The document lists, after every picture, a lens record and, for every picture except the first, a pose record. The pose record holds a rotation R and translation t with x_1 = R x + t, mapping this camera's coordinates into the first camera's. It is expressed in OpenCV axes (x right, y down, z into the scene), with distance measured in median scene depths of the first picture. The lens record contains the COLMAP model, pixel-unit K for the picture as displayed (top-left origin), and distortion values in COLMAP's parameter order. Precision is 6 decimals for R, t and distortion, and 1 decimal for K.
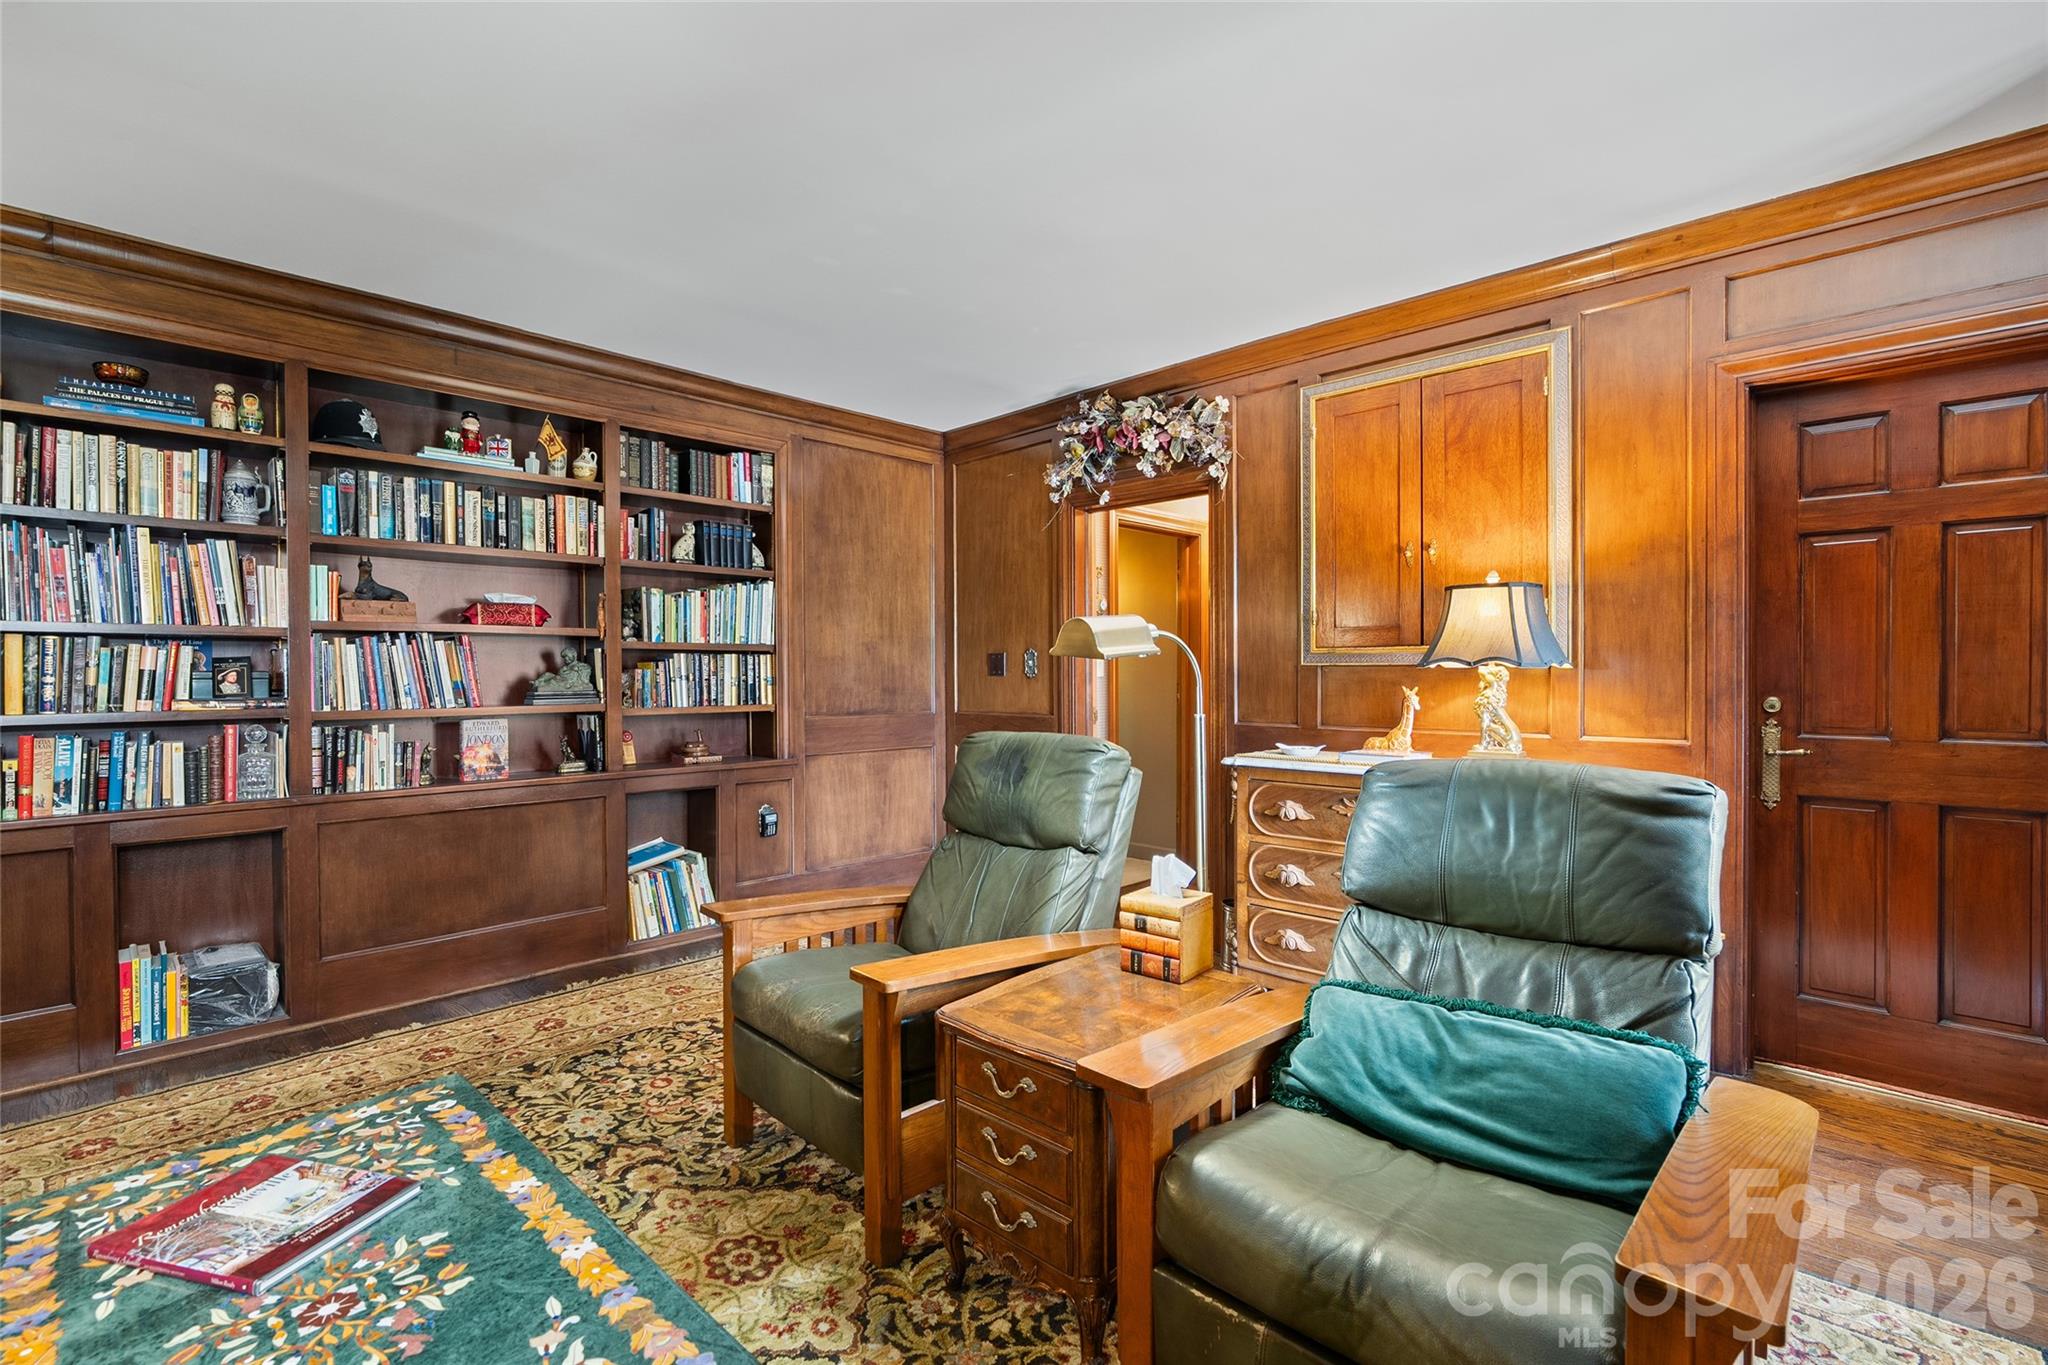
lens RADIAL K [[920.6, 0, 1016.9], [0, 920.6, 678.6], [0, 0, 1]] dist [-0.002240, 0.000198]
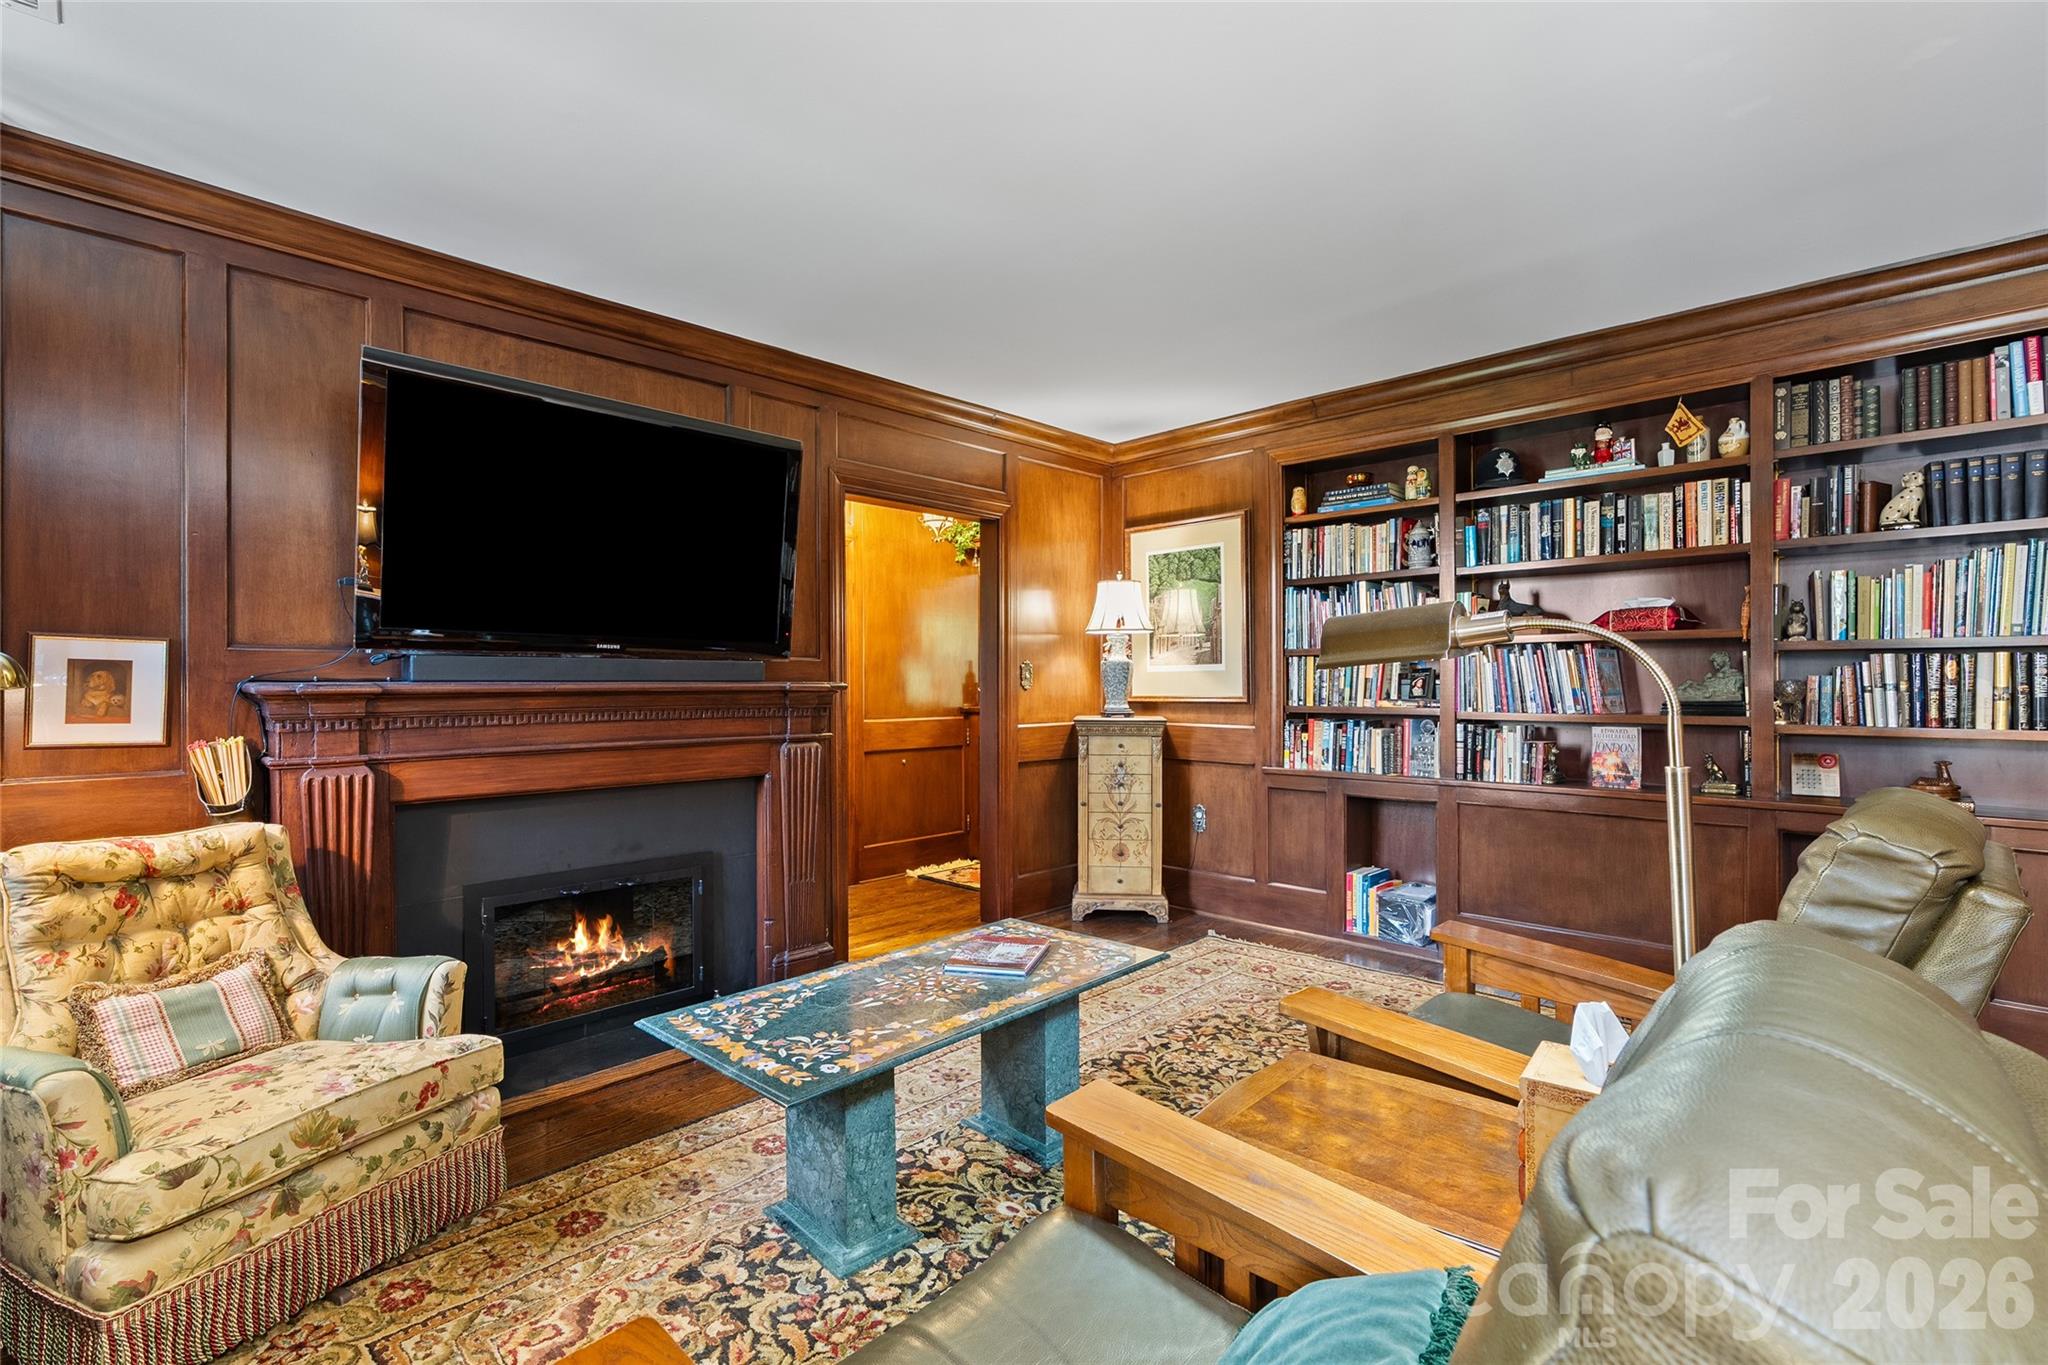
lens RADIAL K [[920.6, 0, 1017.1], [0, 920.6, 677.4], [0, 0, 1]] dist [-0.002240, 0.000198]
pose [[0.009776, 0.000308, -0.999952, 0.444171], [-0.002959, 0.999996, 0.000280, -0.008355], [0.999948, 0.002957, 0.009777, 0.375525]]
